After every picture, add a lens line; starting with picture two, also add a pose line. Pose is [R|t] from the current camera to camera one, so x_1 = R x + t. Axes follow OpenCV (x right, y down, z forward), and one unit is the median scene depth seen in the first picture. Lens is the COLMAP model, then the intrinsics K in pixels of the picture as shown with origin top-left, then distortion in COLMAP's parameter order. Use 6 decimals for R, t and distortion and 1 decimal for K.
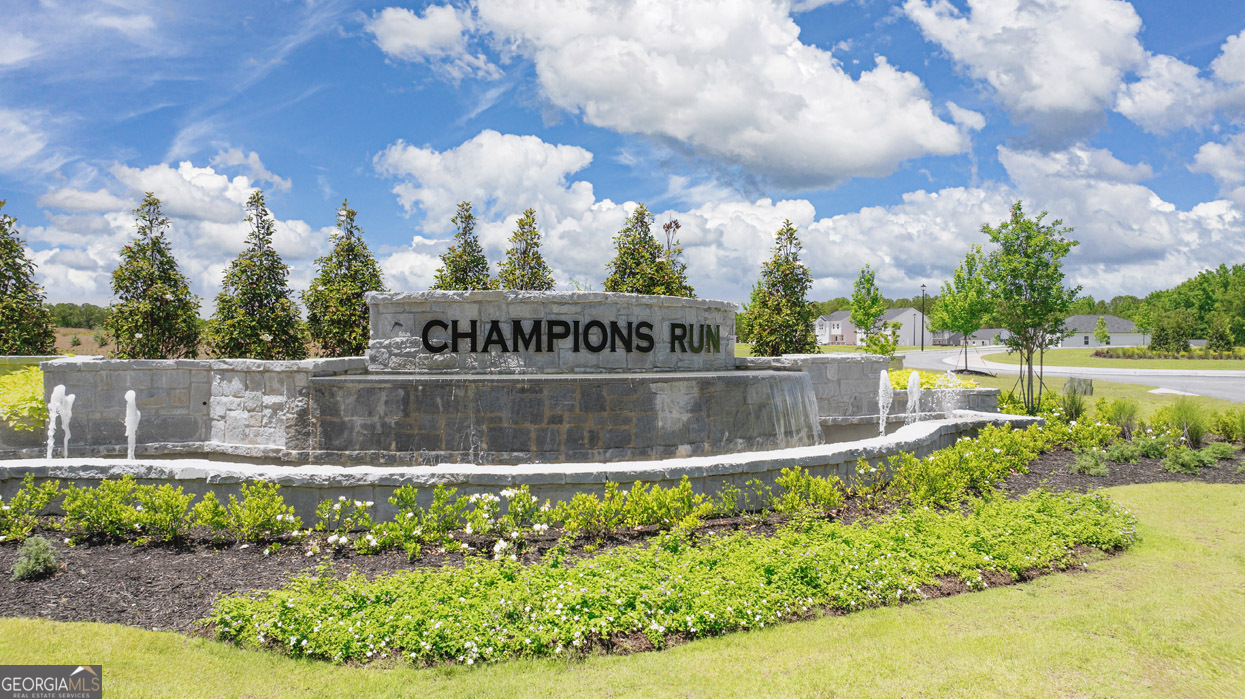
lens RADIAL K [[876.4, 0, 622.5], [0, 876.4, 349.5], [0, 0, 1]] dist [-0.019330, -0.001822]
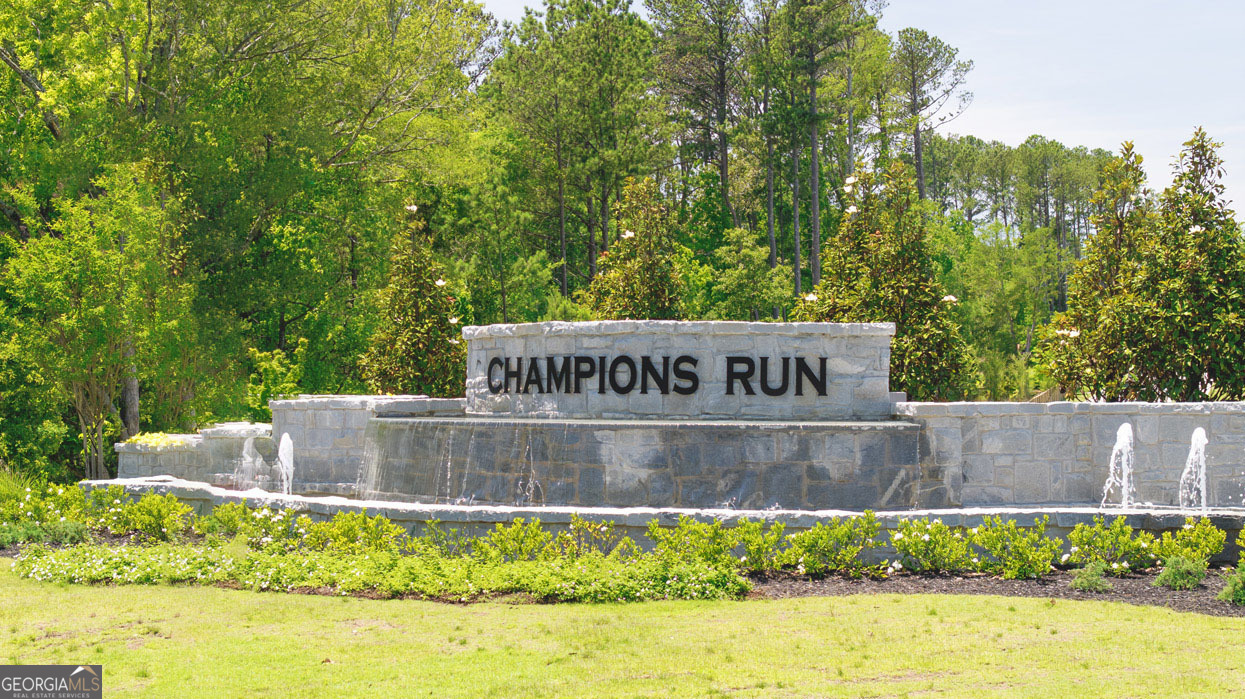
lens RADIAL K [[2507.9, 0, 622.5], [0, 2507.9, 349.5], [0, 0, 1]] dist [-0.154759, 0.318261]
pose [[0.568626, -0.009361, -0.822543, 1.946792], [-0.002709, 0.999909, -0.013252, -0.007662], [0.822592, 0.009764, 0.568548, -0.349875]]
